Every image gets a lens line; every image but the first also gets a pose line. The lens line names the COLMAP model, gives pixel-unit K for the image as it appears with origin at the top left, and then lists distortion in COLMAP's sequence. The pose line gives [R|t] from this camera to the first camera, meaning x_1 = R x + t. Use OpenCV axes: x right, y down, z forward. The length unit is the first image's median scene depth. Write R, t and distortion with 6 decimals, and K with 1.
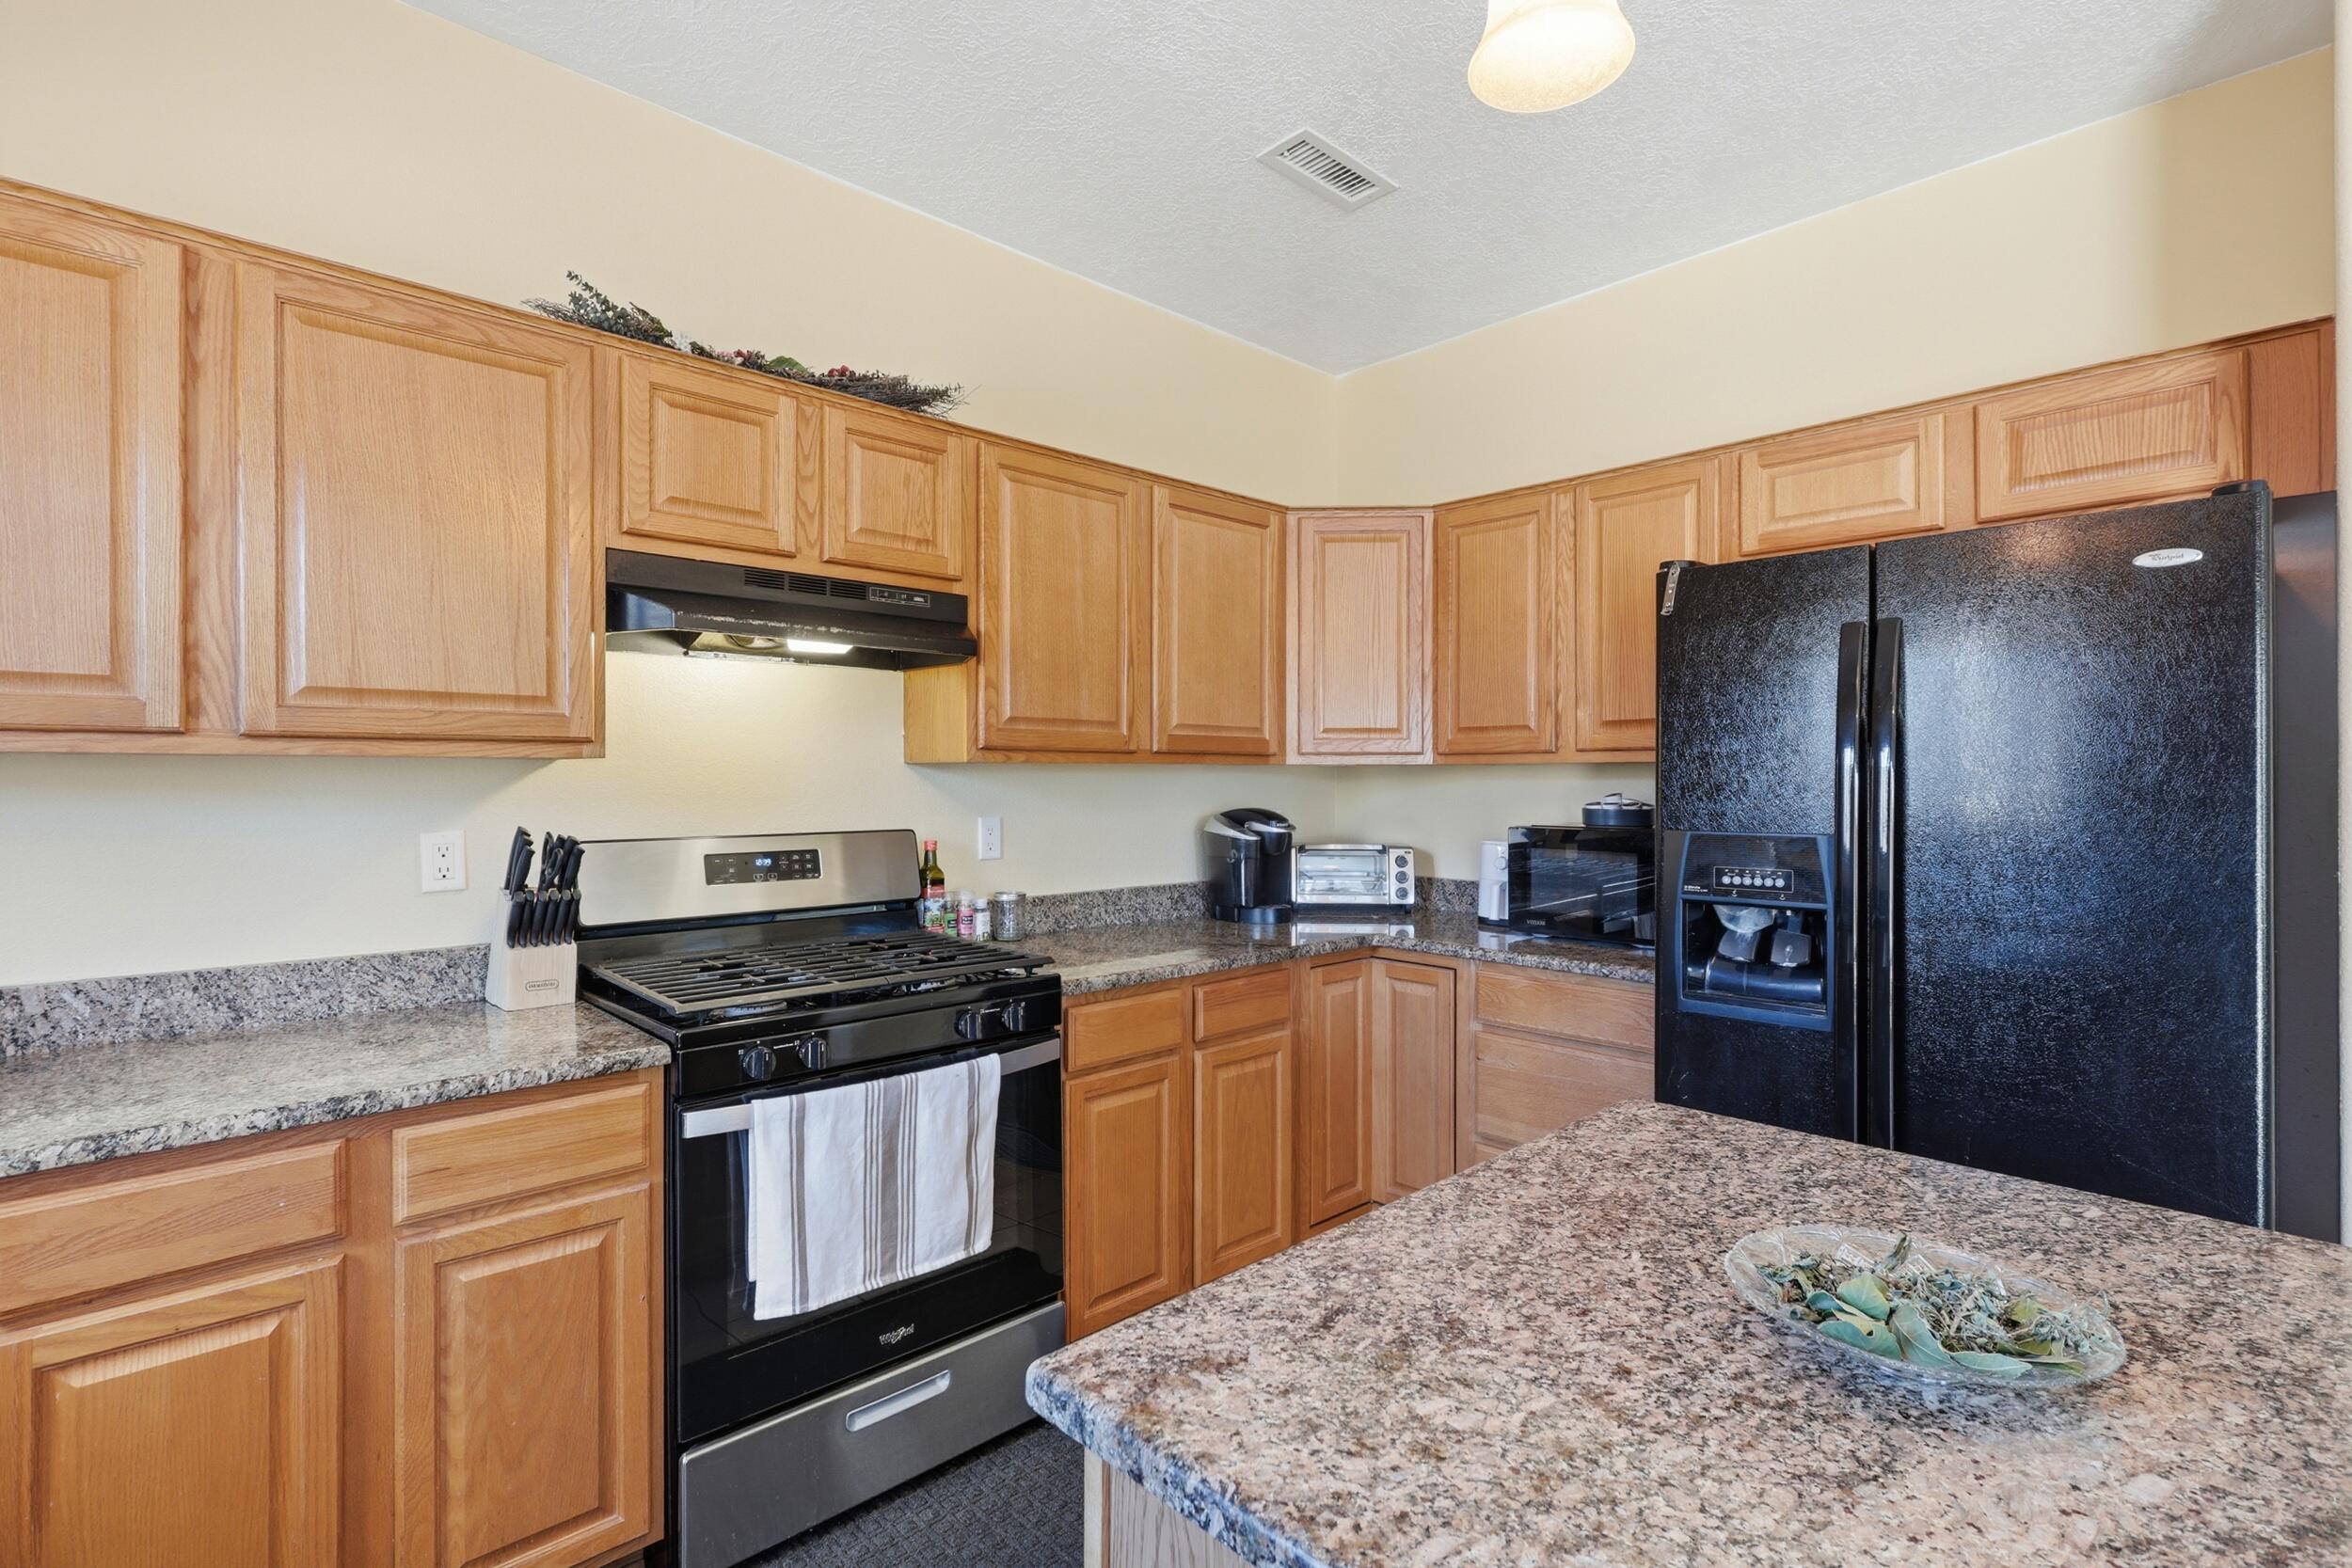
lens RADIAL K [[1096.6, 0, 1186.9], [0, 1096.6, 776.6], [0, 0, 1]] dist [-0.002766, 0.000940]
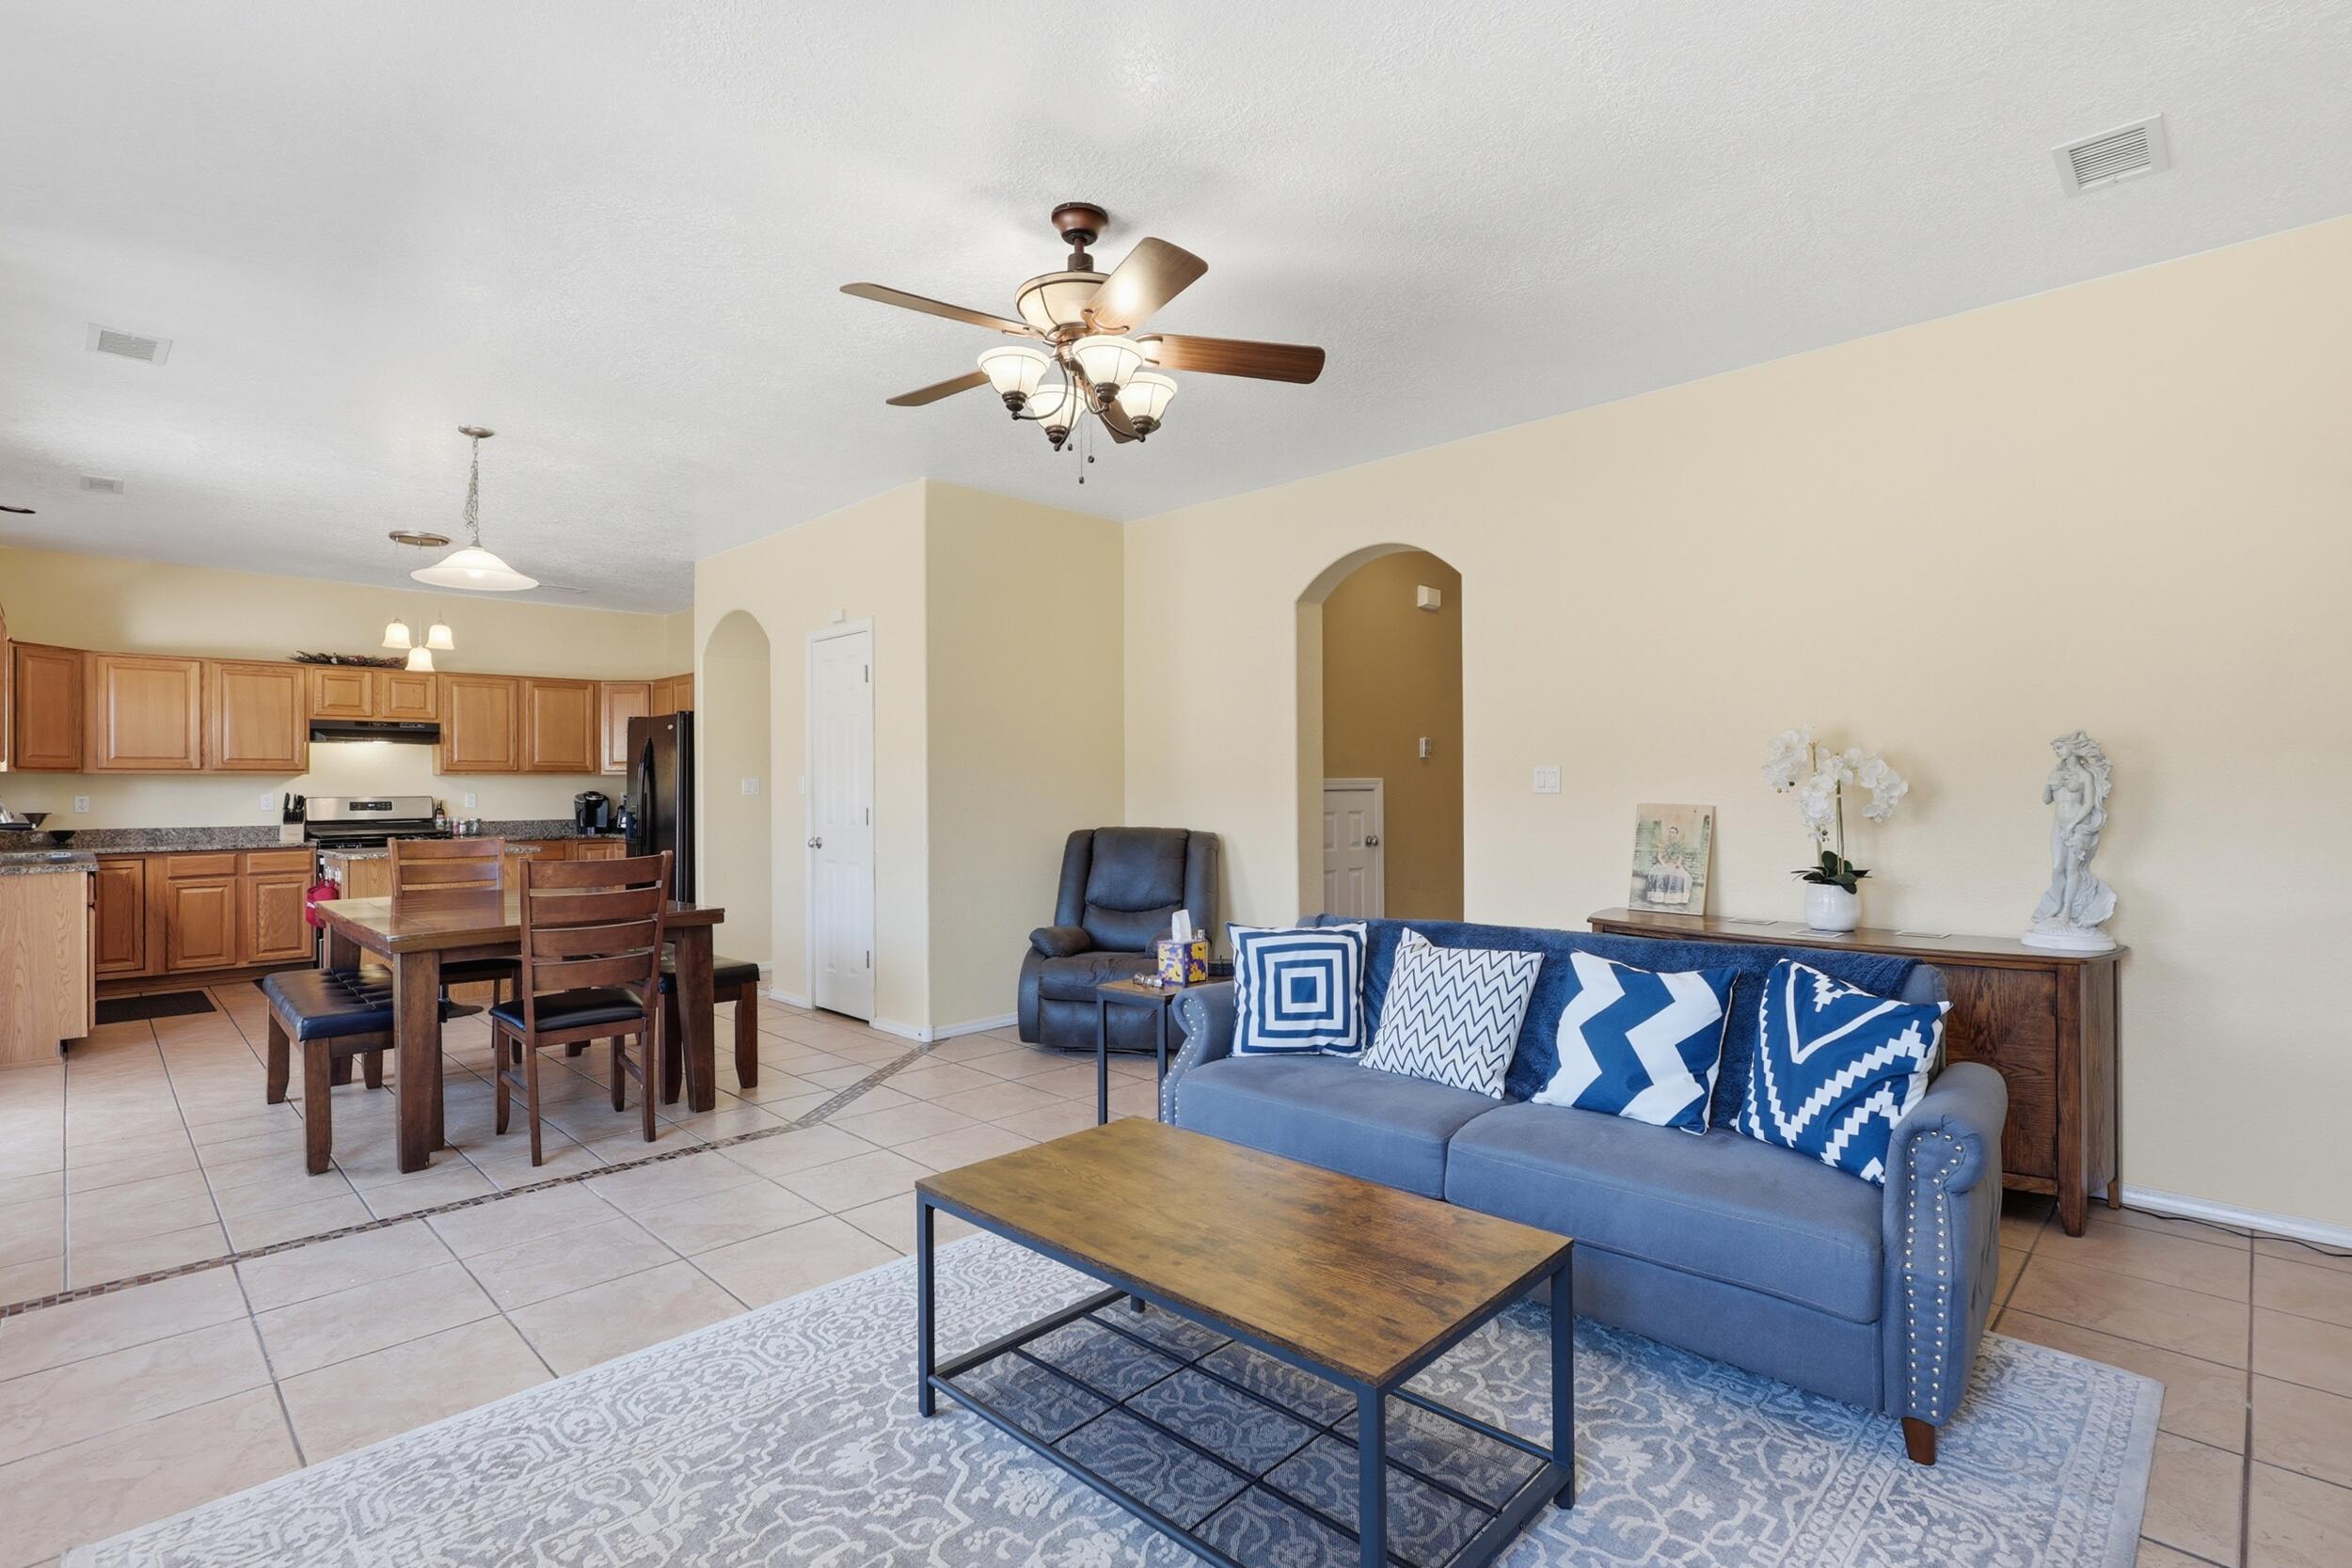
lens RADIAL K [[1096.6, 0, 1179.5], [0, 1096.6, 782.5], [0, 0, 1]] dist [-0.002766, 0.000940]
pose [[0.999573, -0.003319, 0.029038, 2.482910], [0.003333, 0.999994, -0.000441, 0.024245], [-0.029036, 0.000537, 0.999578, -3.017327]]
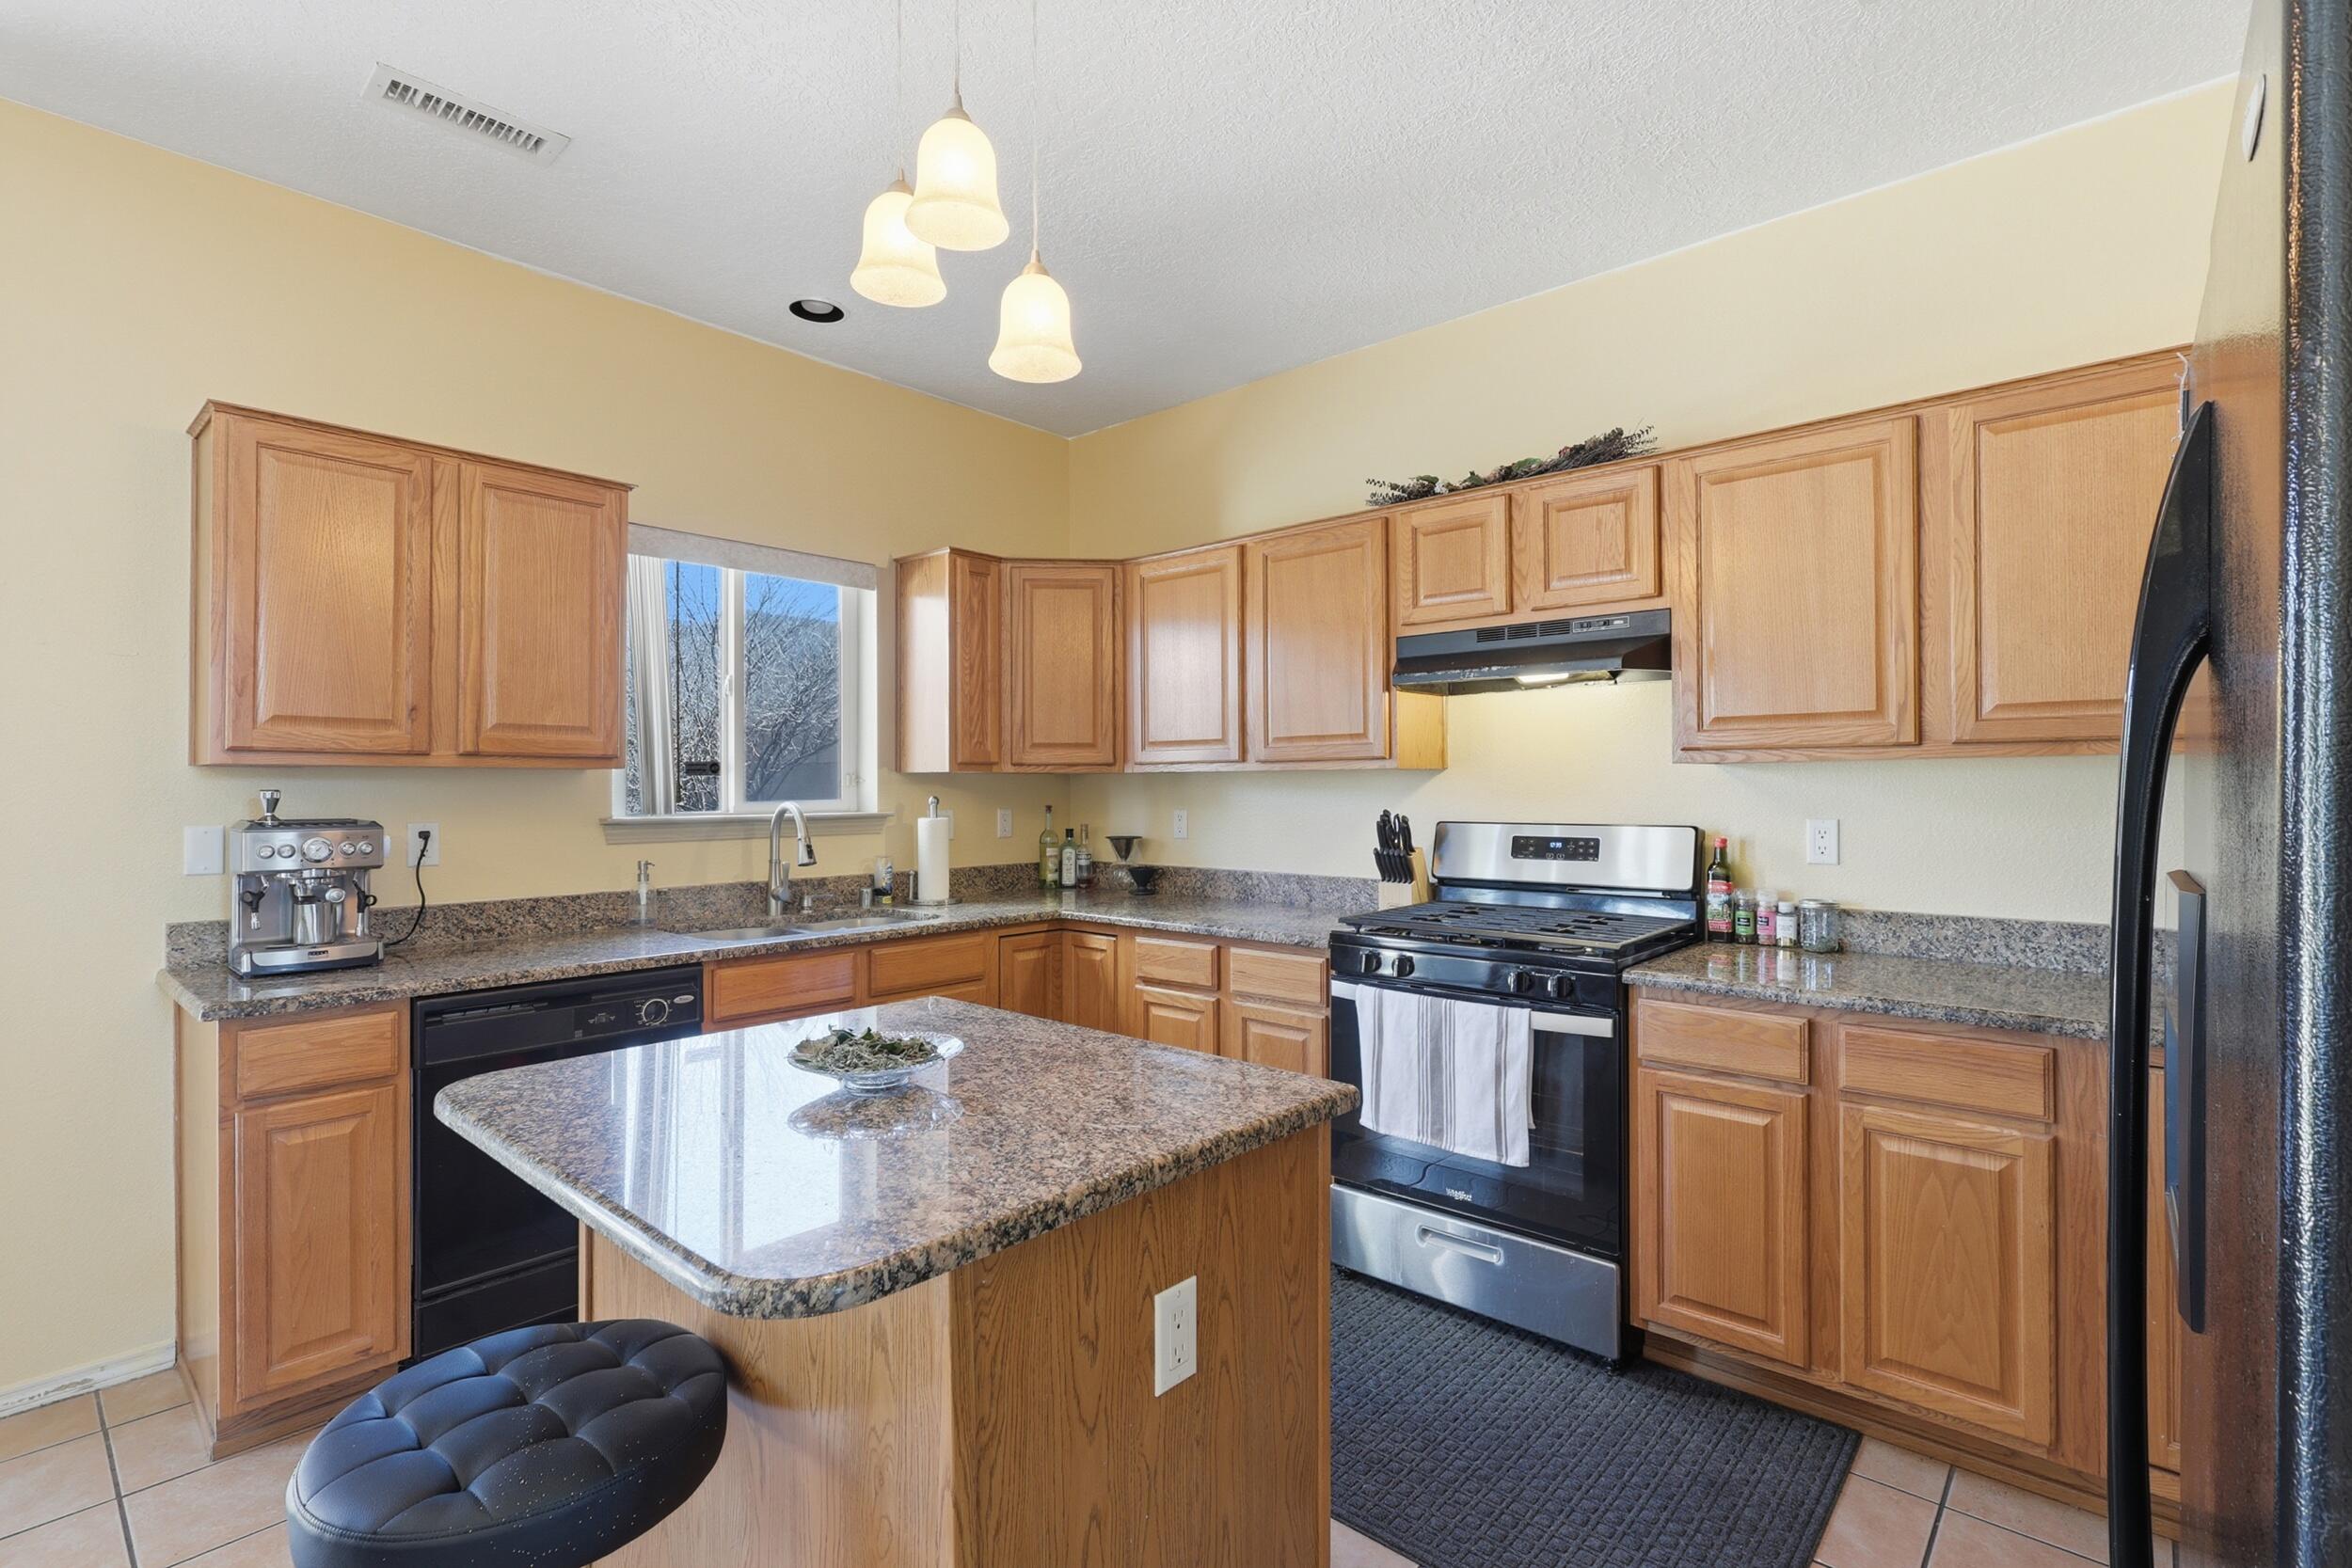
lens RADIAL K [[1096.6, 0, 1170.2], [0, 1096.6, 779.4], [0, 0, 1]] dist [-0.002766, 0.000940]
pose [[0.072391, -0.004769, -0.997365, 1.094123], [0.008412, 0.999956, -0.004171, 0.003159], [0.997341, -0.008088, 0.072428, 0.574635]]
